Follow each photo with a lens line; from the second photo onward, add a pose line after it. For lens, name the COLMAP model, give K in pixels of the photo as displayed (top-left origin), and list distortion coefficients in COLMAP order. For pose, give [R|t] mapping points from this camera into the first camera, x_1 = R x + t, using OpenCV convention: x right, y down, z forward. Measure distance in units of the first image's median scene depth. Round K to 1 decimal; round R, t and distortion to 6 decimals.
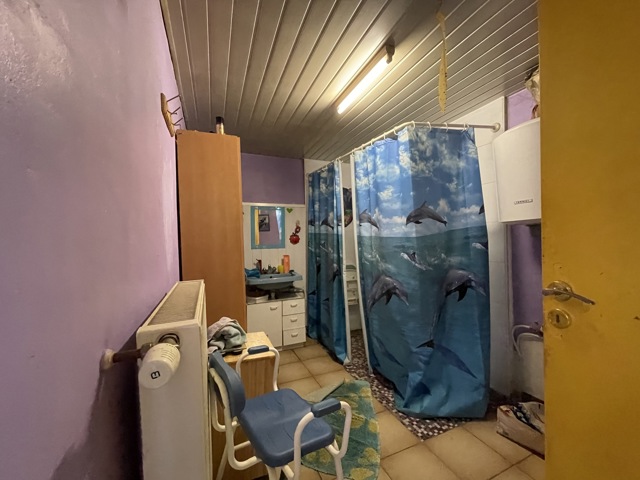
lens RADIAL K [[256.4, 0, 323.8], [0, 256.4, 237.4], [0, 0, 1]] dist [-0.001788, -0.002178]
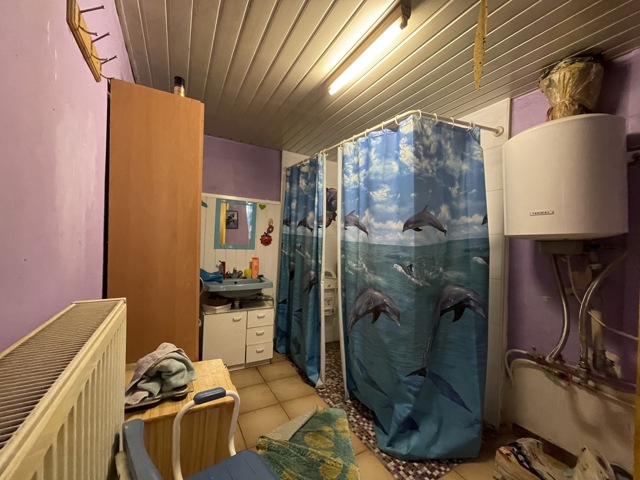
lens RADIAL K [[256.4, 0, 322.2], [0, 256.4, 238.6], [0, 0, 1]] dist [-0.001788, -0.002178]
pose [[0.992176, 0.058569, 0.110259, -0.035897], [-0.058169, 0.998283, -0.006841, -0.003753], [-0.110471, 0.000374, 0.993879, 0.181027]]
